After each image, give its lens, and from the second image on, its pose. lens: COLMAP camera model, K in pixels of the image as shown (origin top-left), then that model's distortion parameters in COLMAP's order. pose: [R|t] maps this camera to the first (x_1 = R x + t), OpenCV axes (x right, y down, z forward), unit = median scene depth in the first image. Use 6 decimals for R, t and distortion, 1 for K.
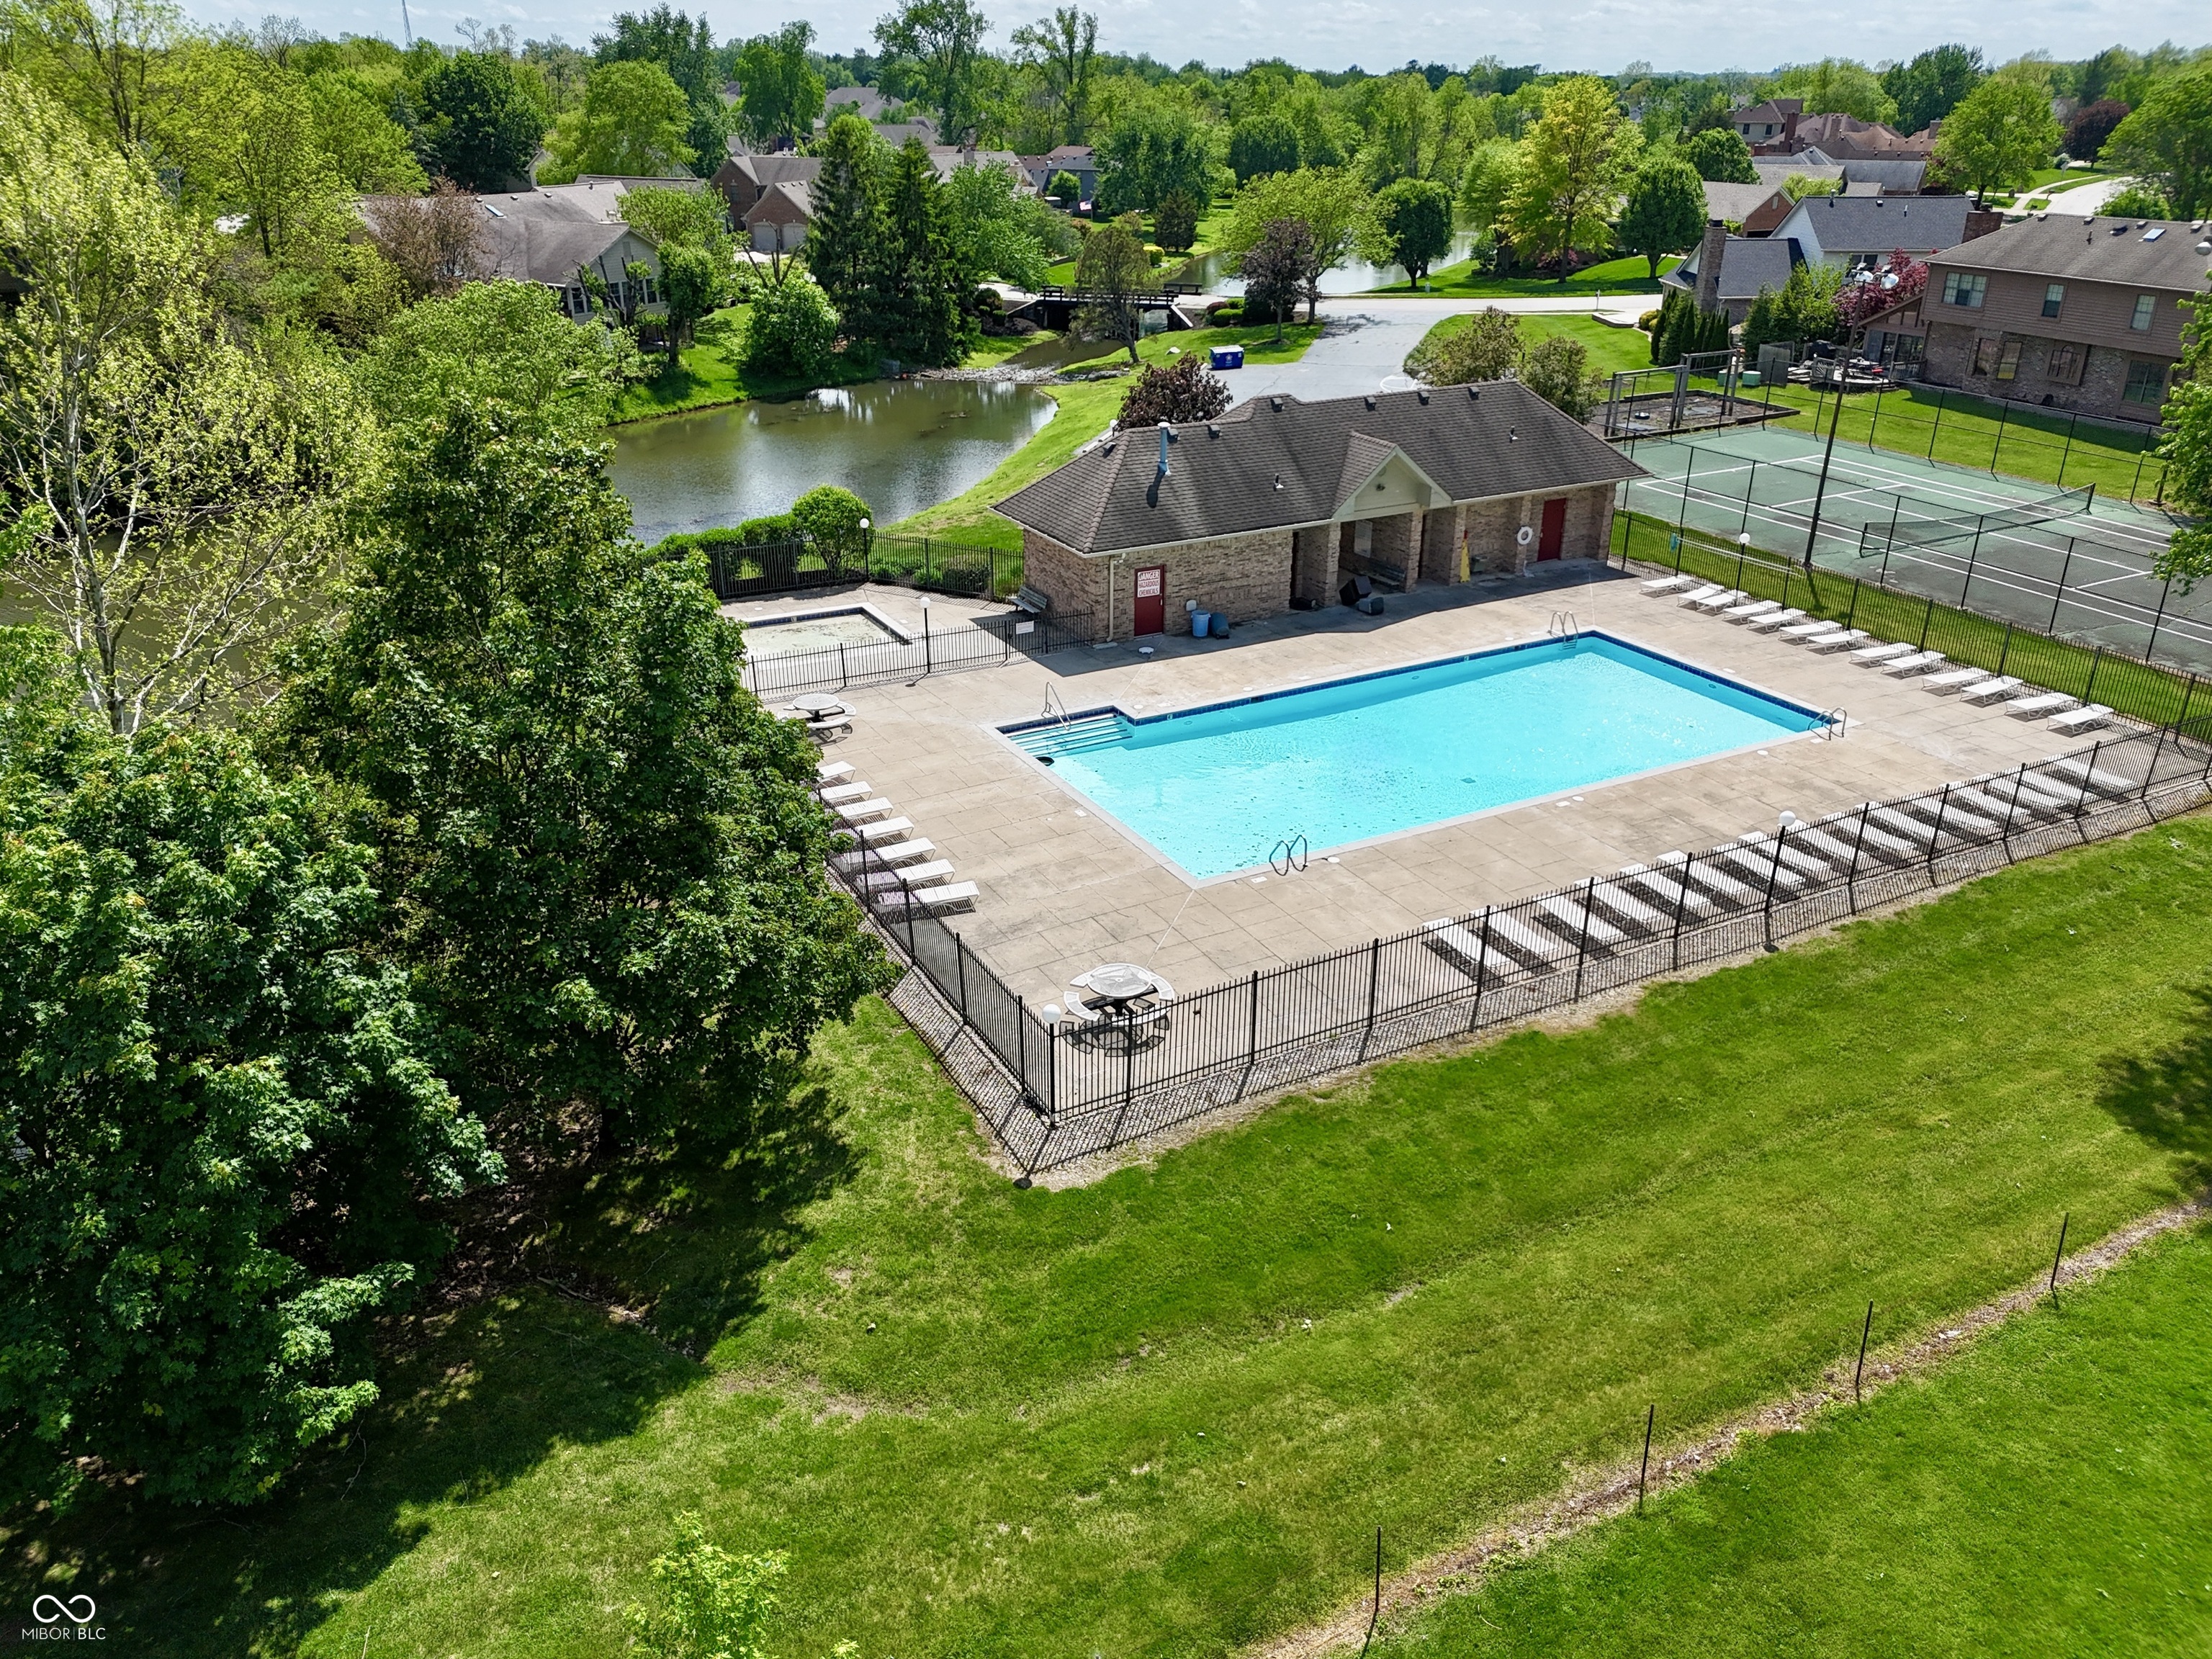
lens RADIAL K [[1588.0, 0, 1106.0], [0, 1588.0, 829.5], [0, 0, 1]] dist [0.000781, -0.000992]
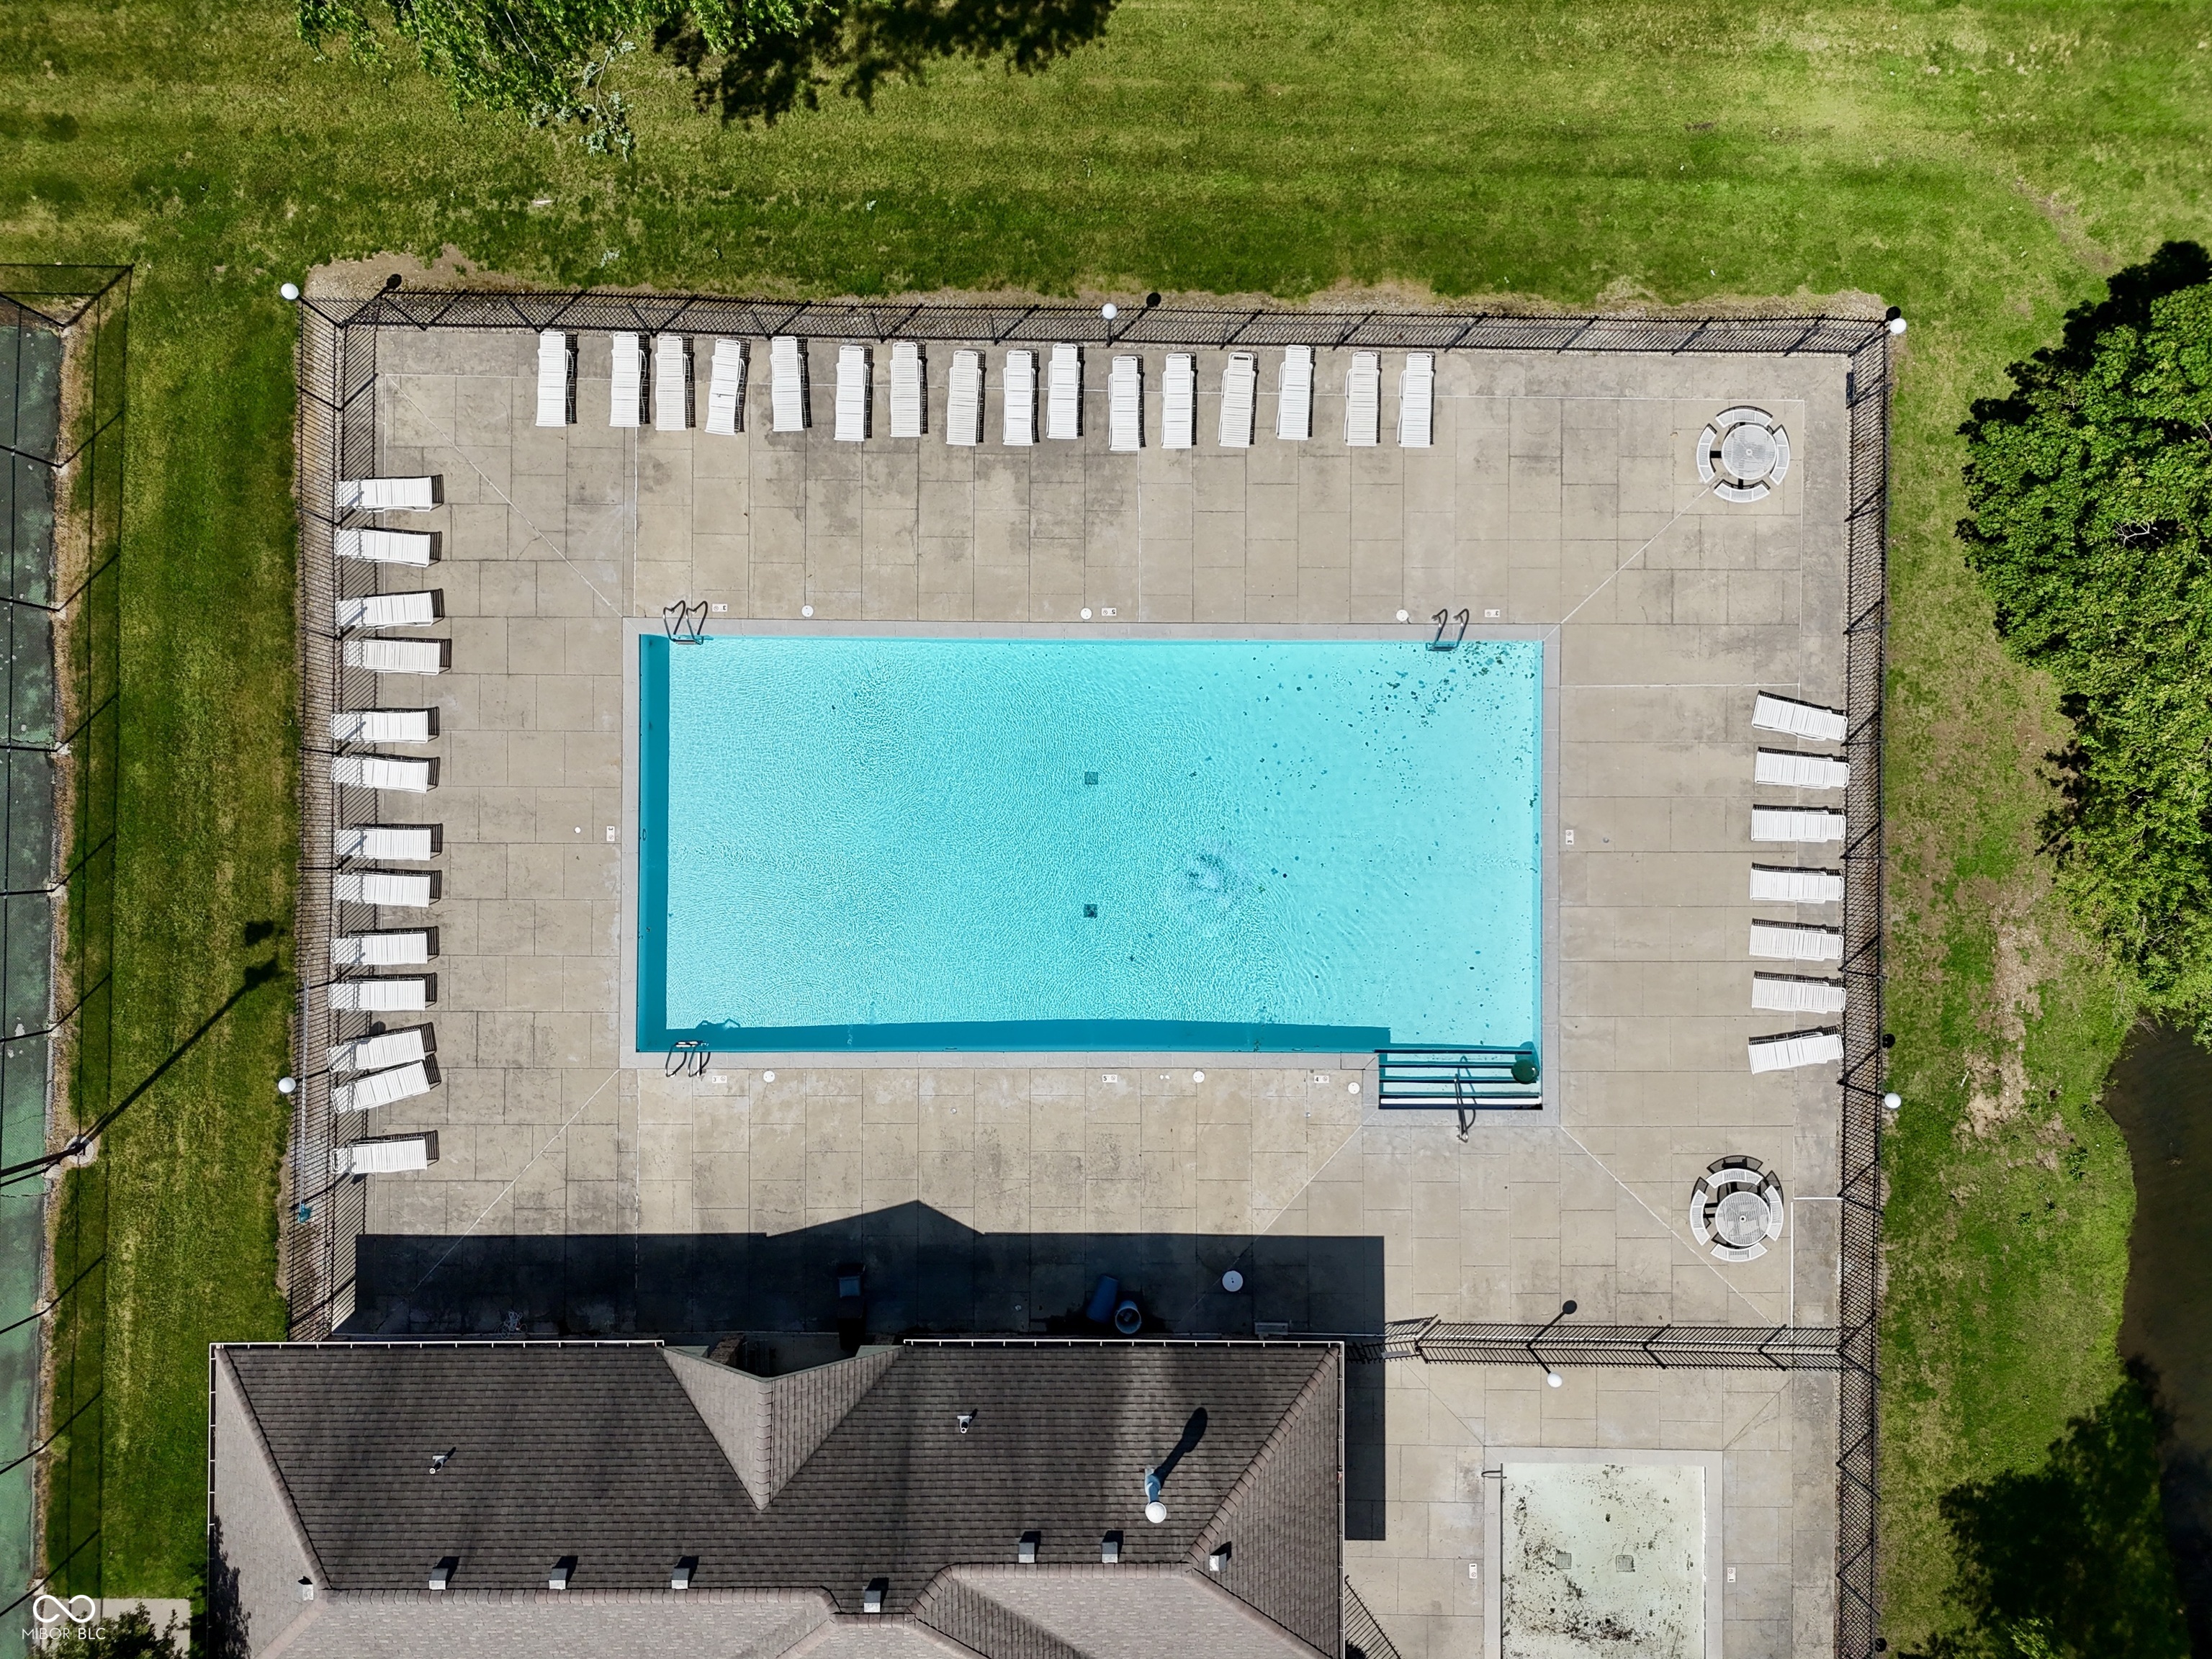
lens RADIAL K [[1529.7, 0, 1106.0], [0, 1529.7, 829.5], [0, 0, 1]] dist [0.002921, 0.001989]
pose [[-0.877507, -0.479530, -0.005618, 0.180613], [0.200356, -0.377229, 0.904188, -0.684828], [-0.435705, 0.792306, 0.427098, 0.559120]]
